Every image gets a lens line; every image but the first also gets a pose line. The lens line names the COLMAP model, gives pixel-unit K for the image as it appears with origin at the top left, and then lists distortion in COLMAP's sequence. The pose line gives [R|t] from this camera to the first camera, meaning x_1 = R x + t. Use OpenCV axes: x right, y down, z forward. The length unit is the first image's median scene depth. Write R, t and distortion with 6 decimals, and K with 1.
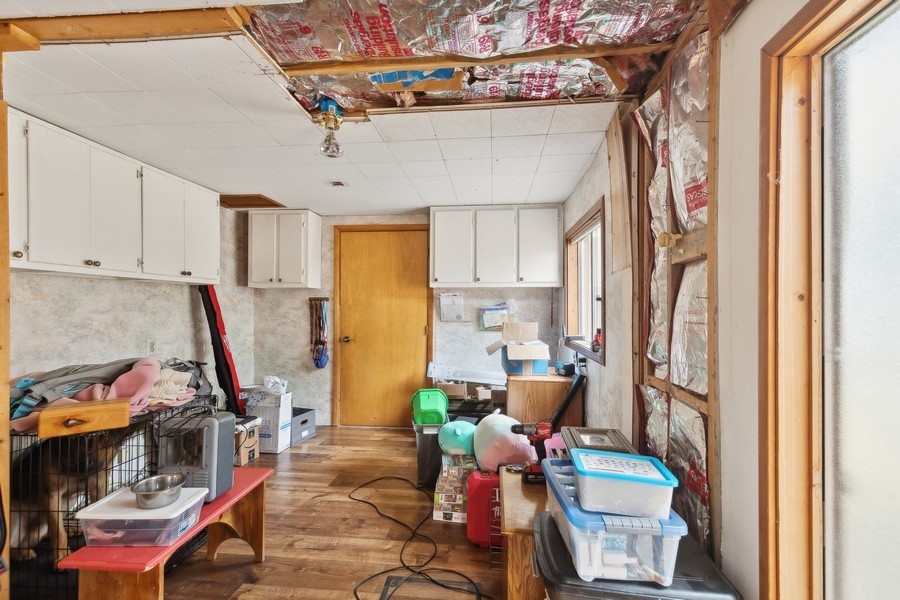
lens RADIAL K [[395.8, 0, 453.3], [0, 395.8, 307.9], [0, 0, 1]] dist [0.001893, 0.000194]
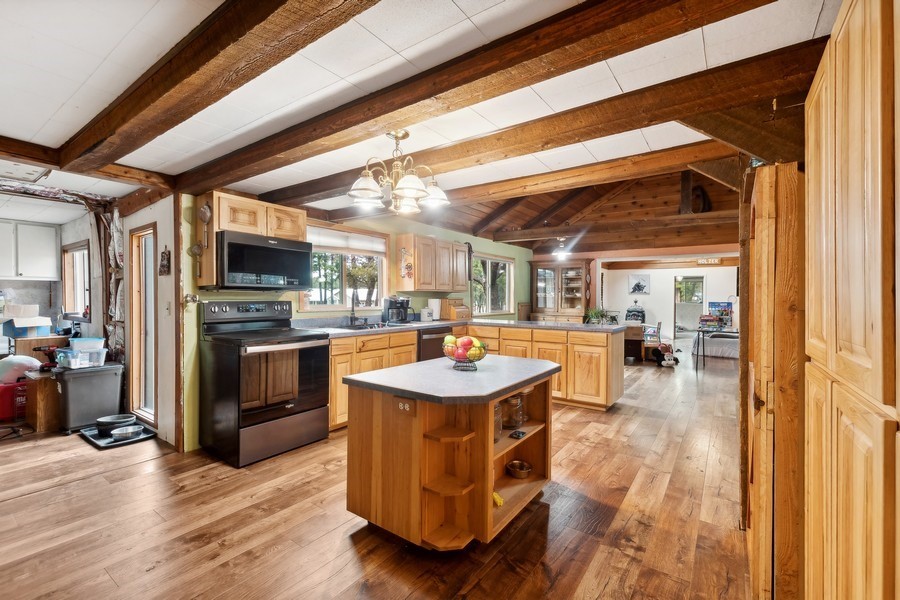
lens RADIAL K [[392.6, 0, 448.5], [0, 392.6, 302.6], [0, 0, 1]] dist [0.000568, 0.000163]
pose [[0.490938, -0.015294, 0.871060, -0.373547], [0.001731, 0.999861, 0.016581, 0.008807], [-0.871193, -0.006632, 0.490896, -1.262661]]
